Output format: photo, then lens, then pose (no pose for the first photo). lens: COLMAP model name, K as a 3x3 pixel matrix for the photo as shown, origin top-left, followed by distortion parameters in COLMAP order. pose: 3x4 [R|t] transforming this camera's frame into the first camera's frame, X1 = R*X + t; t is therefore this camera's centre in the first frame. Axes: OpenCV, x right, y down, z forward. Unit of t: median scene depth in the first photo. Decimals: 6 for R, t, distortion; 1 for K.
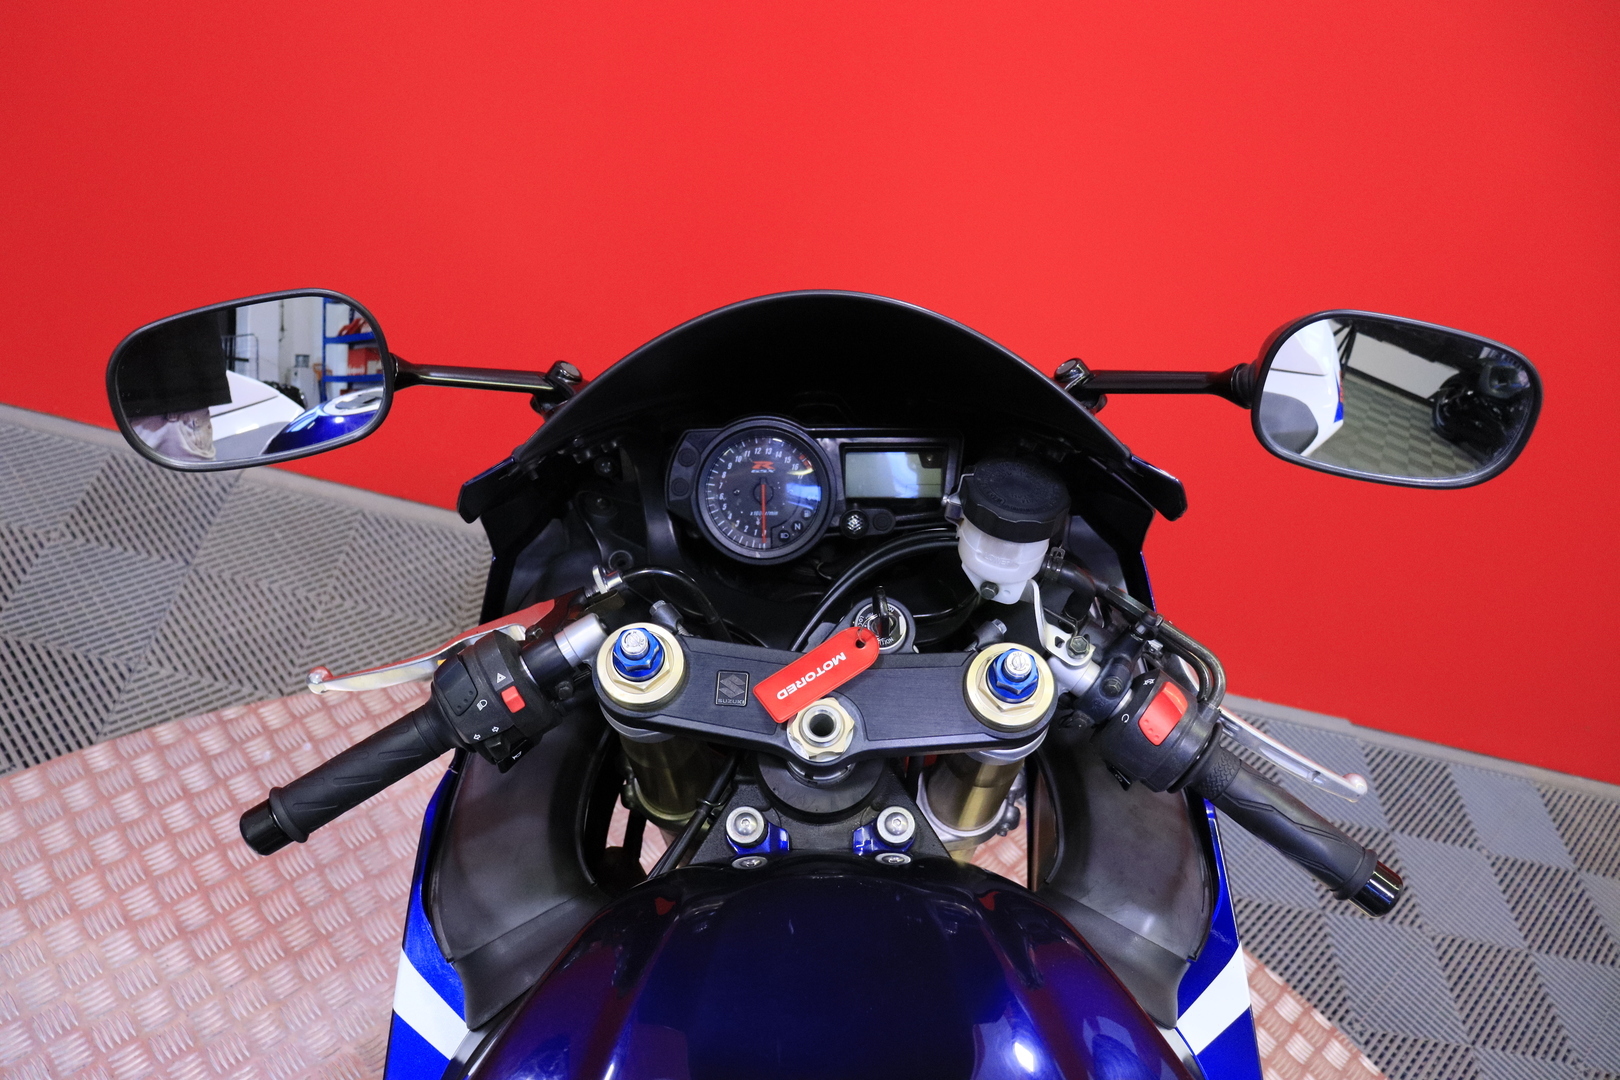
lens RADIAL K [[1395.1, 0, 811.4], [0, 1395.1, 542.9], [0, 0, 1]] dist [-0.013381, -0.001560]
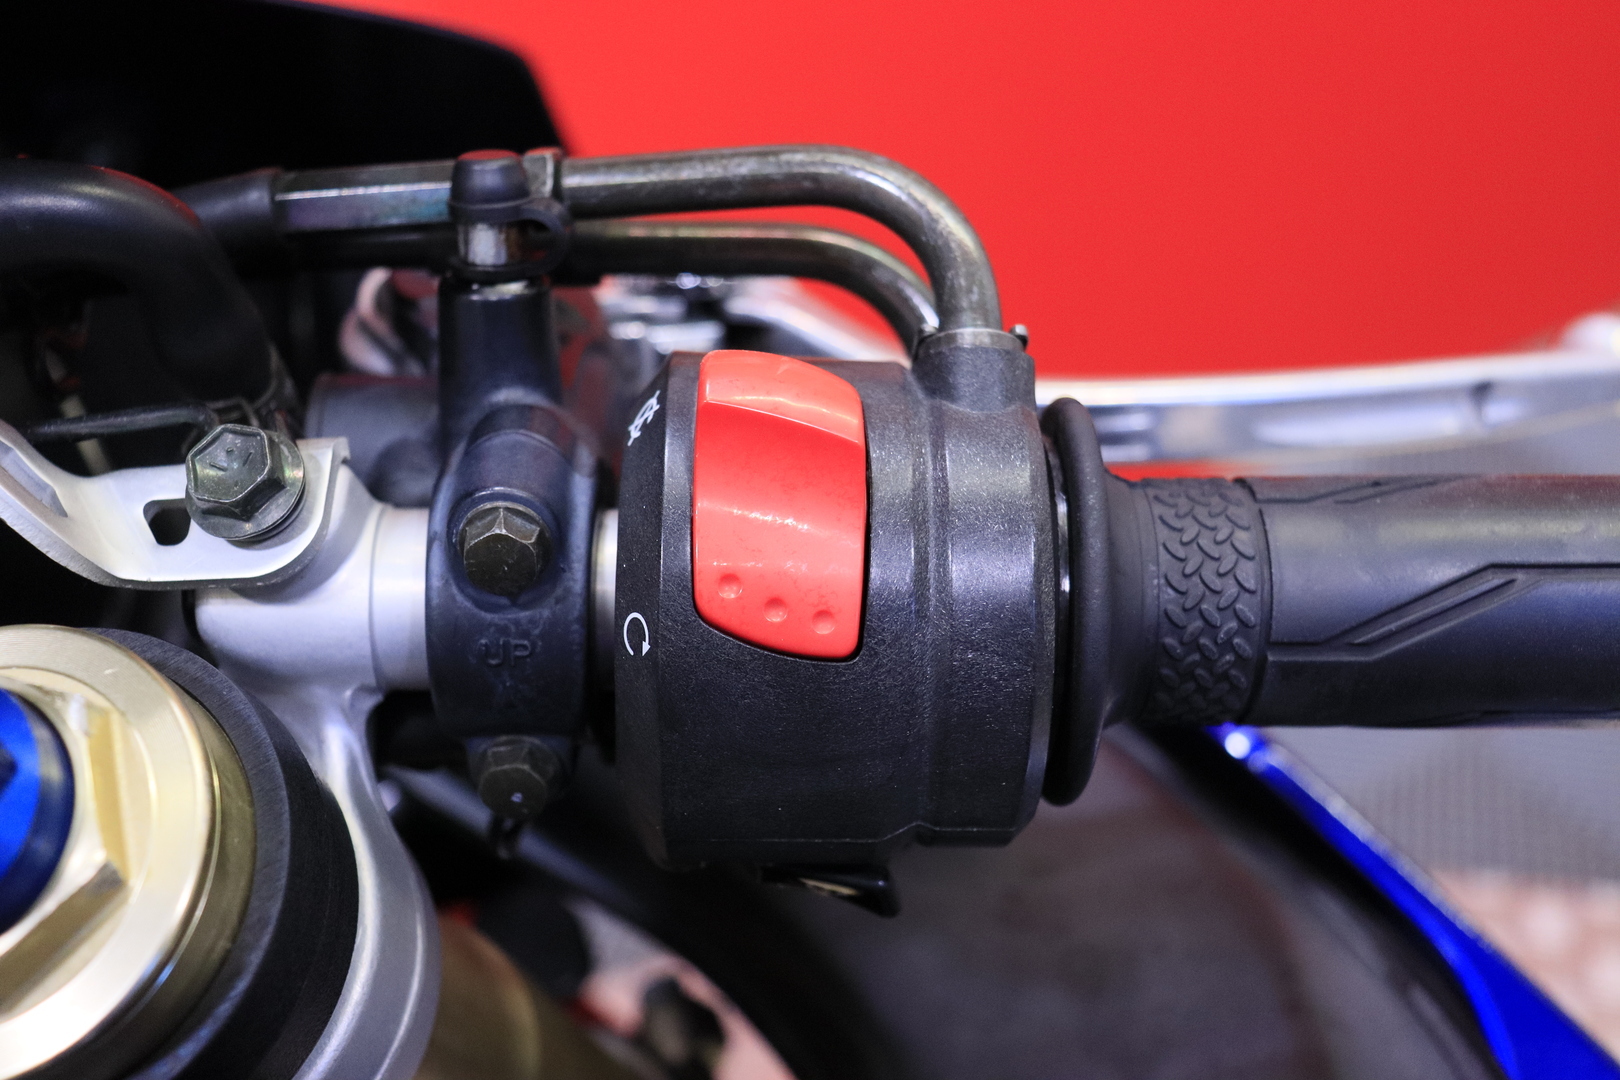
lens RADIAL K [[1938.5, 0, 808.1], [0, 1938.5, 539.7], [0, 0, 1]] dist [0.018248, 0.000000]
pose [[0.803467, -0.573670, 0.159199, 0.205770], [0.581578, 0.813482, -0.003825, 0.127293], [-0.127311, 0.095659, 0.987239, 0.722850]]
